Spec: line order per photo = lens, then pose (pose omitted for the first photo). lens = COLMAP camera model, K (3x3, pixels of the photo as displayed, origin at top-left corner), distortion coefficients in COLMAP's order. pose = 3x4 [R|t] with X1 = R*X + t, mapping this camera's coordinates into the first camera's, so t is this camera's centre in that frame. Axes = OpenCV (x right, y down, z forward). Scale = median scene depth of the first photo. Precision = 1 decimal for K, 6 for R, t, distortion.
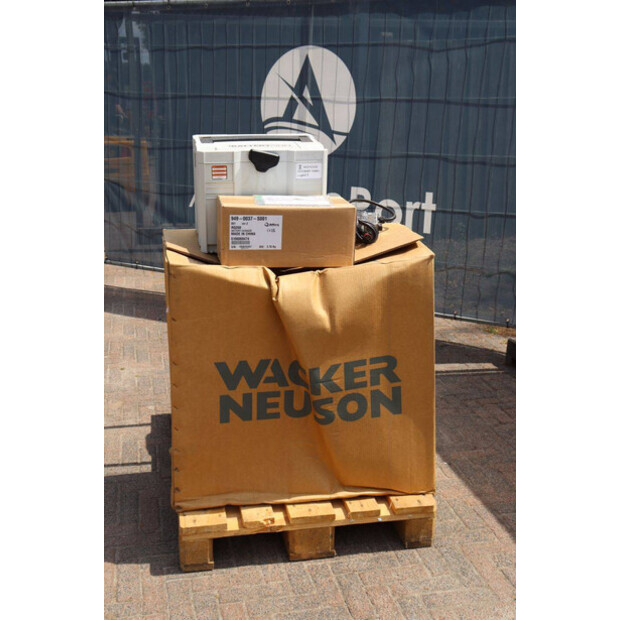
lens RADIAL K [[785.8, 0, 307.9], [0, 785.8, 310.4], [0, 0, 1]] dist [0.045547, 0.000000]
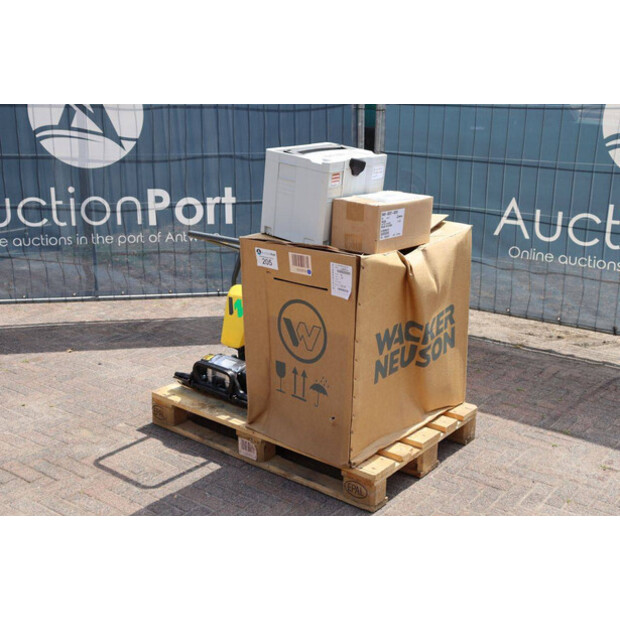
lens RADIAL K [[785.8, 0, 305.8], [0, 785.8, 307.8], [0, 0, 1]] dist [0.045547, 0.000000]
pose [[0.765786, -0.186309, 0.615517, -0.887562], [0.180362, 0.980923, 0.072517, -0.077080], [-0.617286, 0.055484, 0.784780, 0.100716]]
